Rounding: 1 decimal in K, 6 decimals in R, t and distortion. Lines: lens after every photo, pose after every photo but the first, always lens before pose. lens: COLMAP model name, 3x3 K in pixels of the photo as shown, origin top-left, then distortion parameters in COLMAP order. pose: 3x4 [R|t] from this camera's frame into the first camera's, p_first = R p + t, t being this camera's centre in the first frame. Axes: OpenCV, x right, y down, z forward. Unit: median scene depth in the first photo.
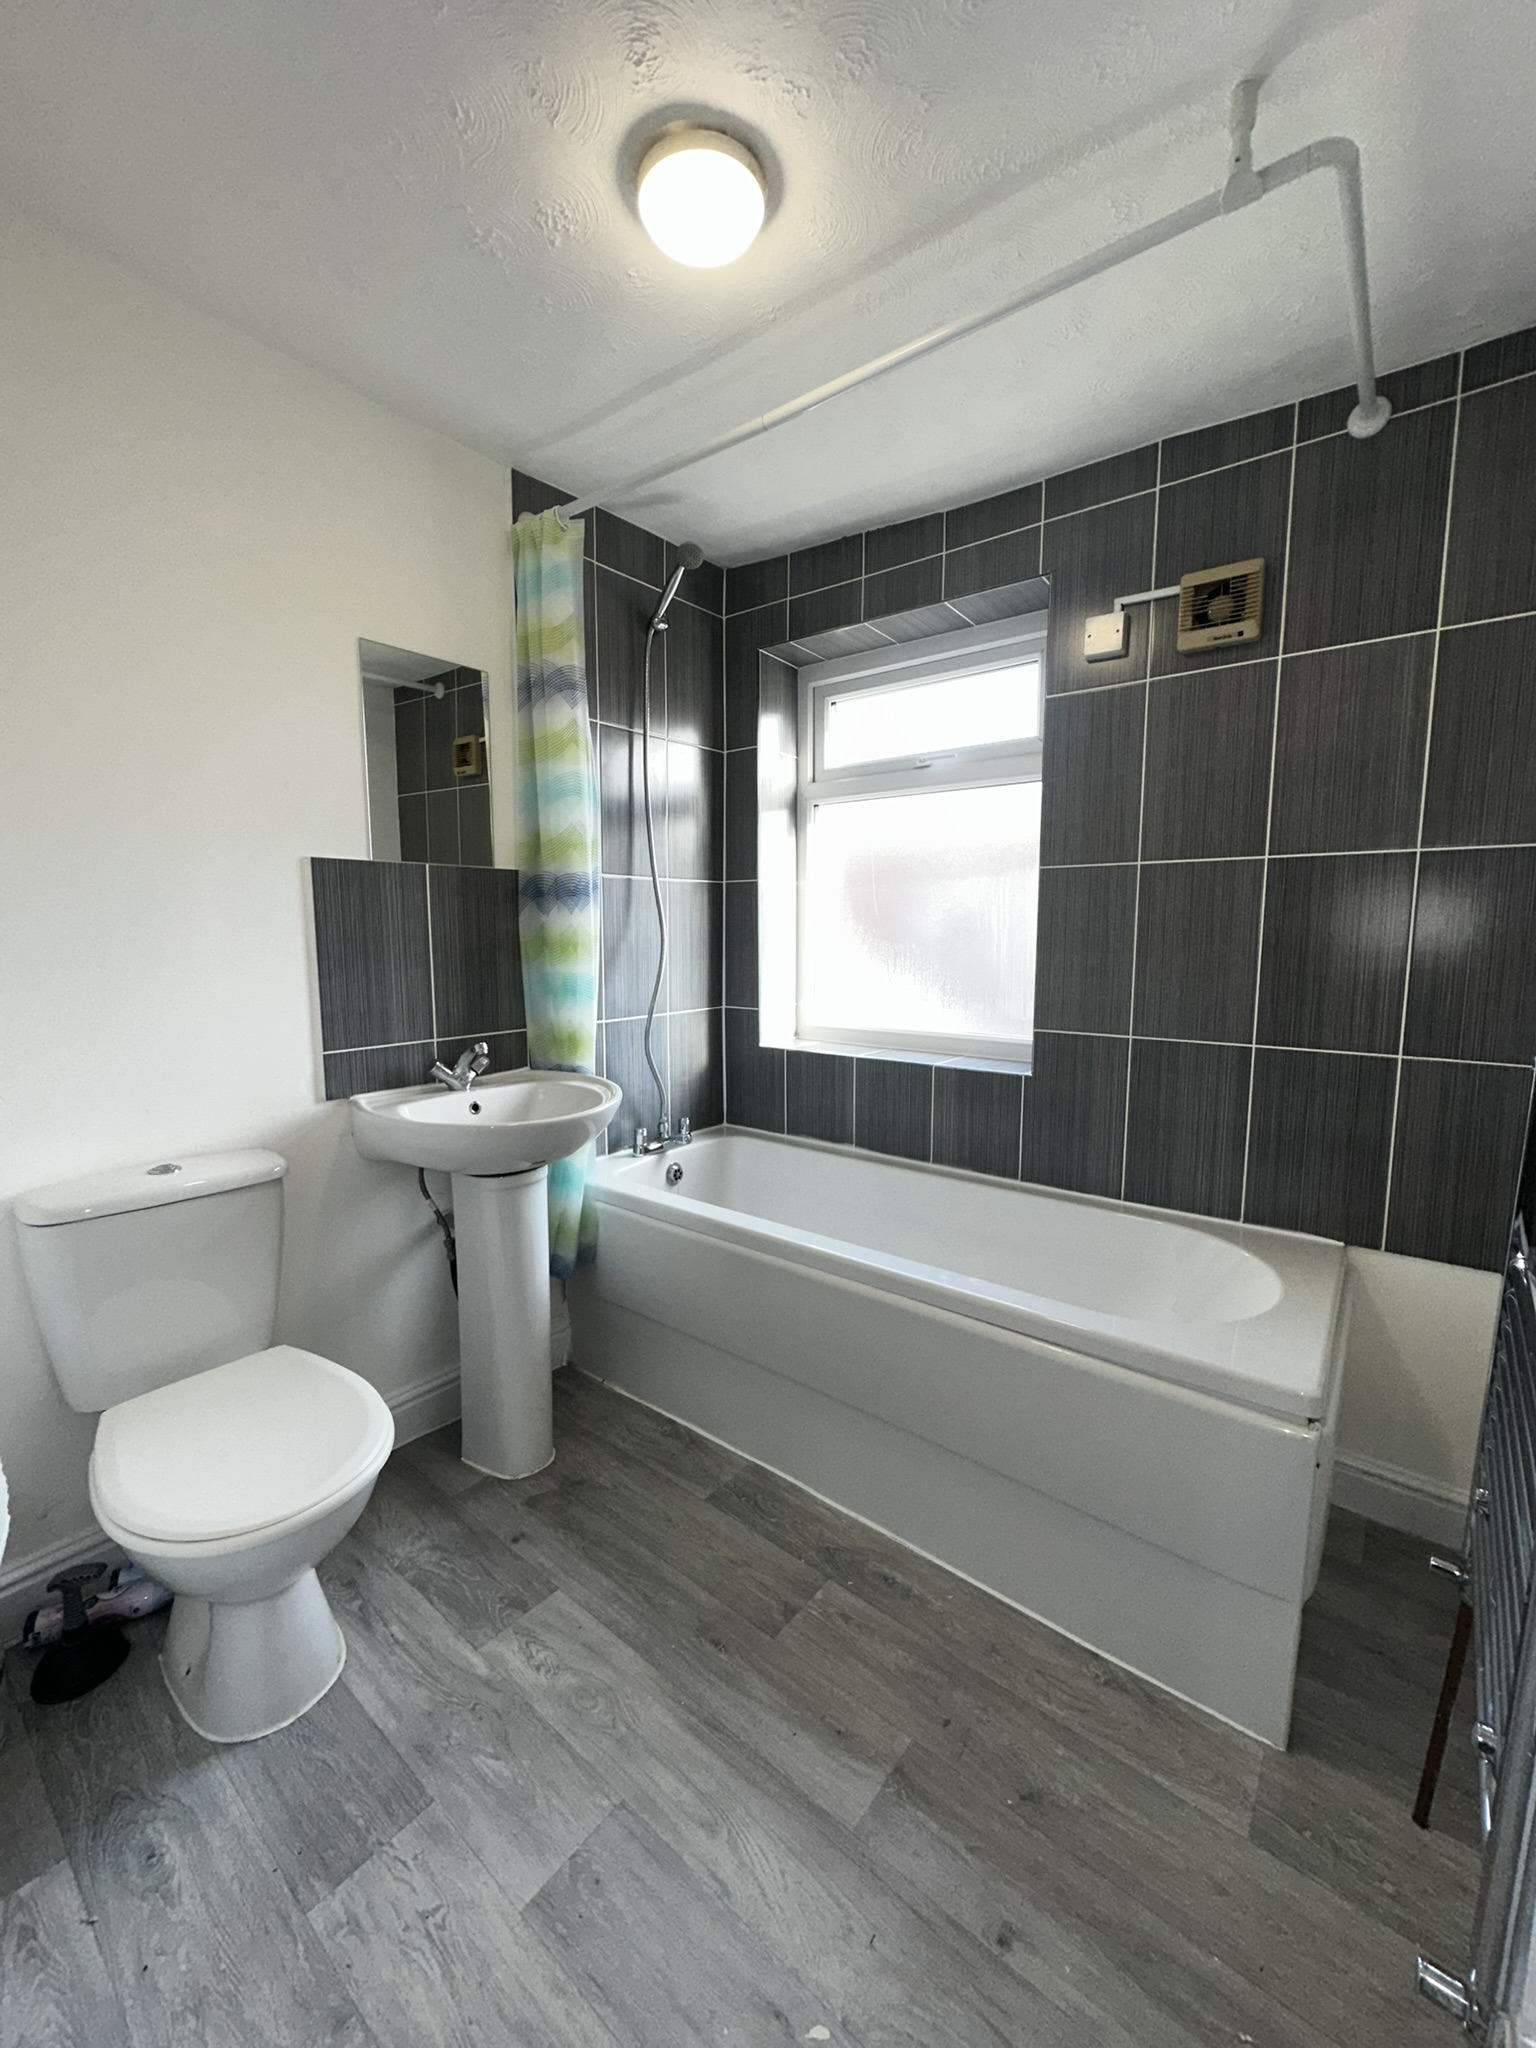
lens RADIAL K [[815.5, 0, 771.9], [0, 815.5, 1028.7], [0, 0, 1]] dist [-0.005131, 0.001013]
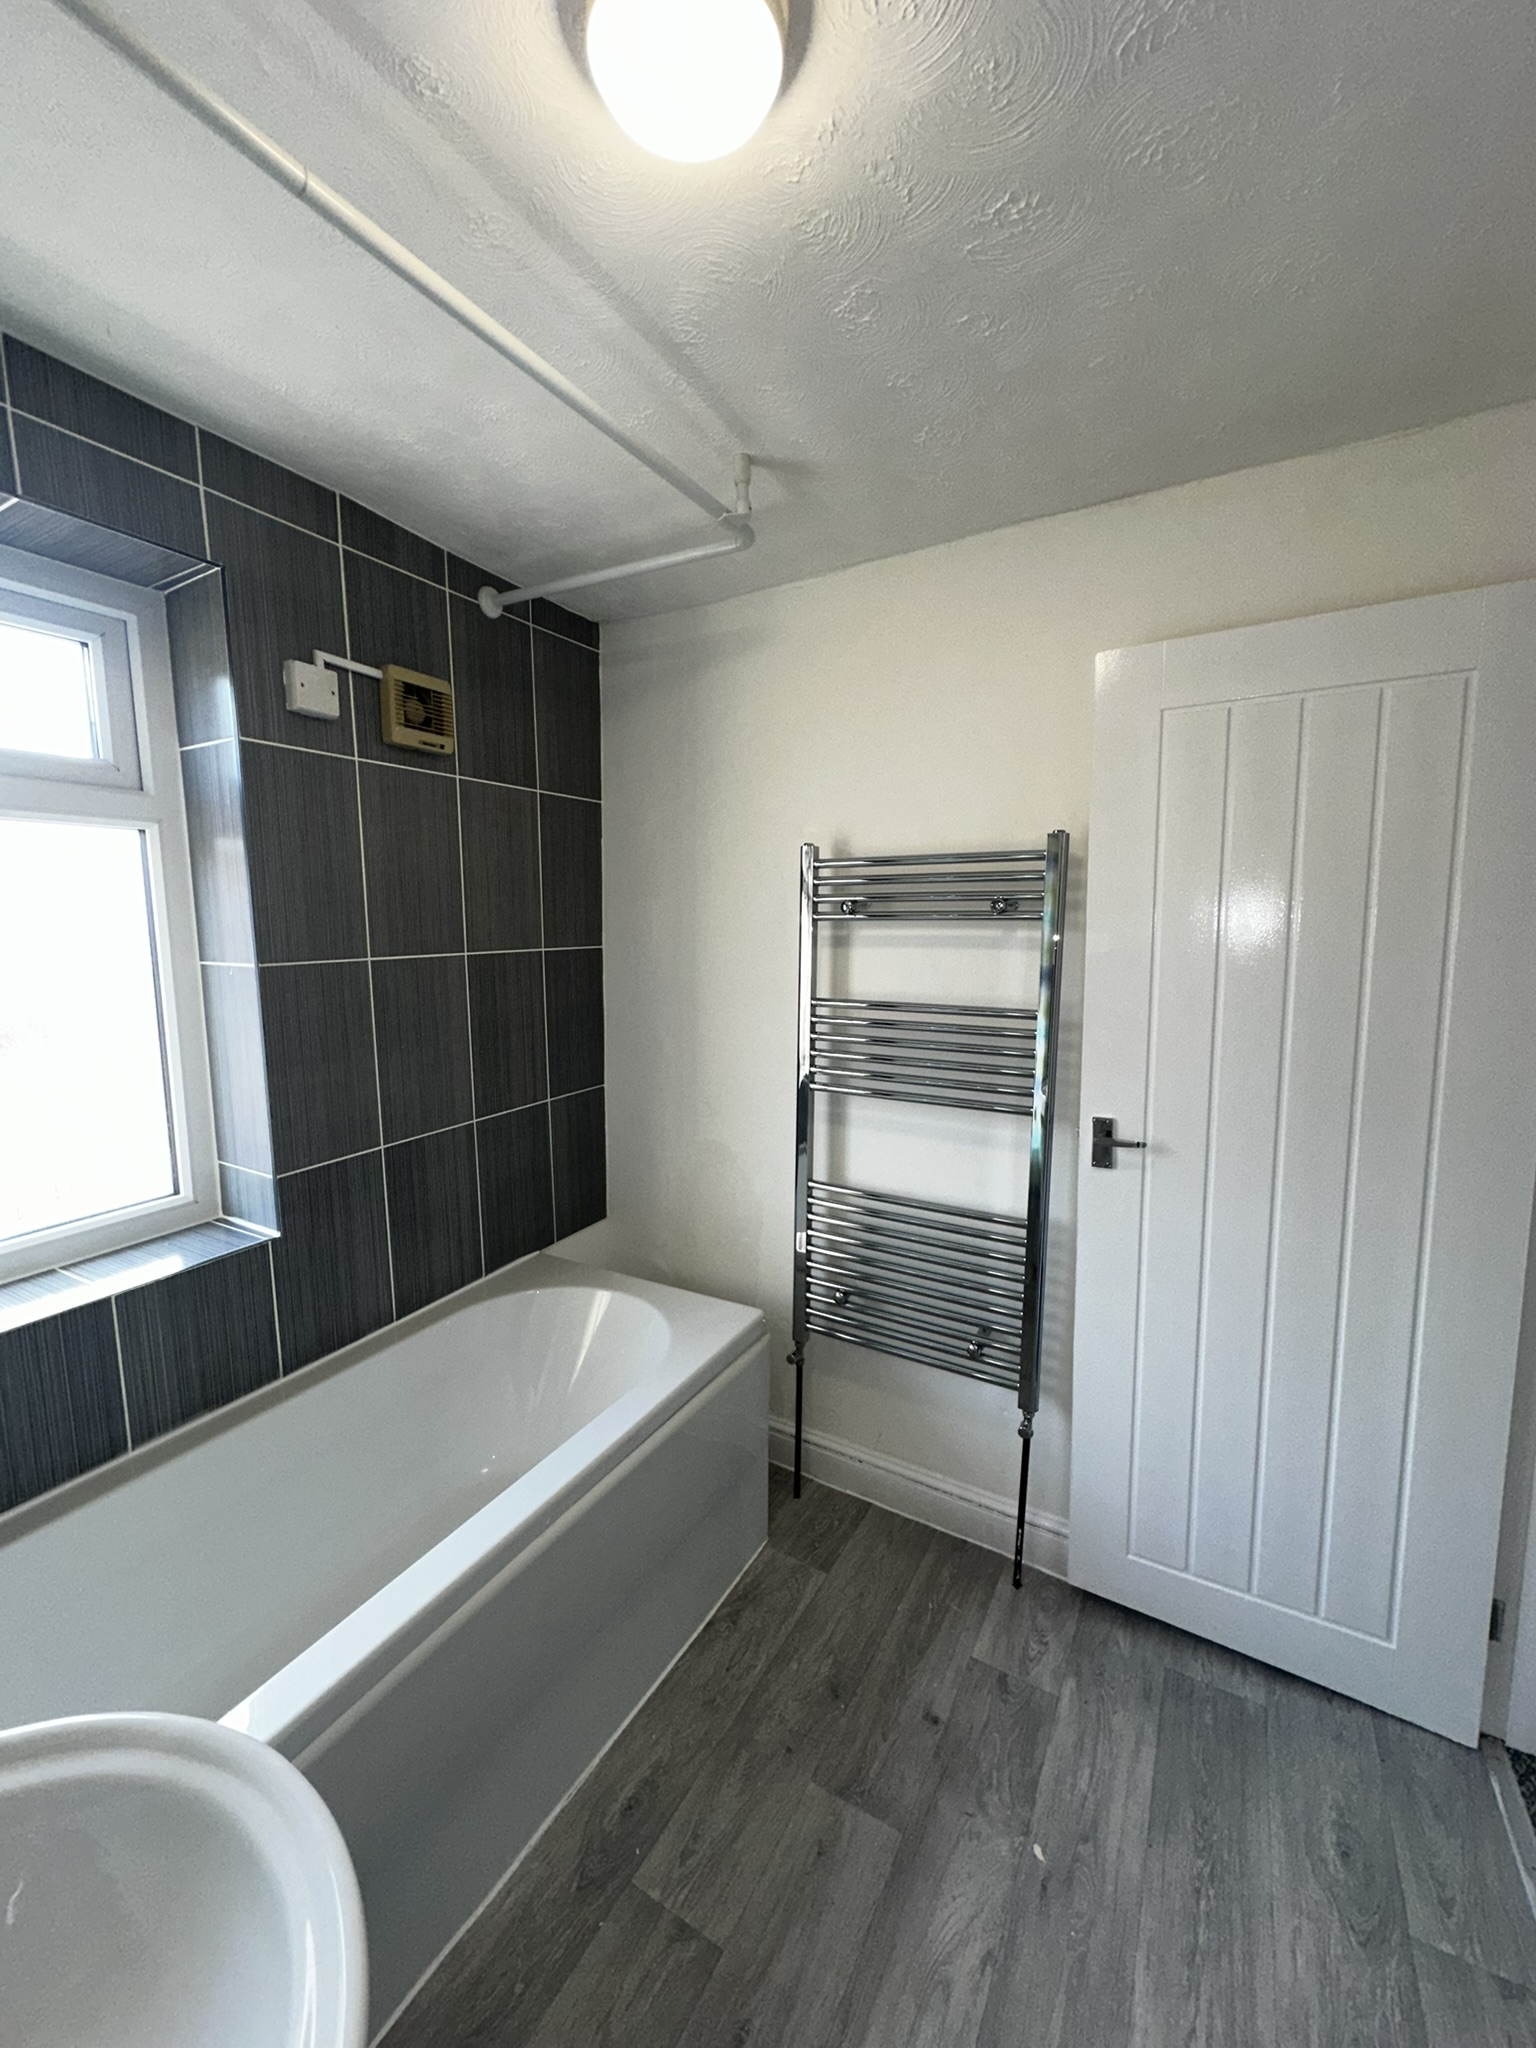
lens RADIAL K [[815.5, 0, 767.7], [0, 815.5, 1023.3], [0, 0, 1]] dist [-0.005131, 0.001013]
pose [[-0.155029, -0.127627, 0.979631, -0.643530], [0.124679, 0.981164, 0.147557, -0.263703], [-0.980011, 0.145016, -0.136197, 0.873984]]
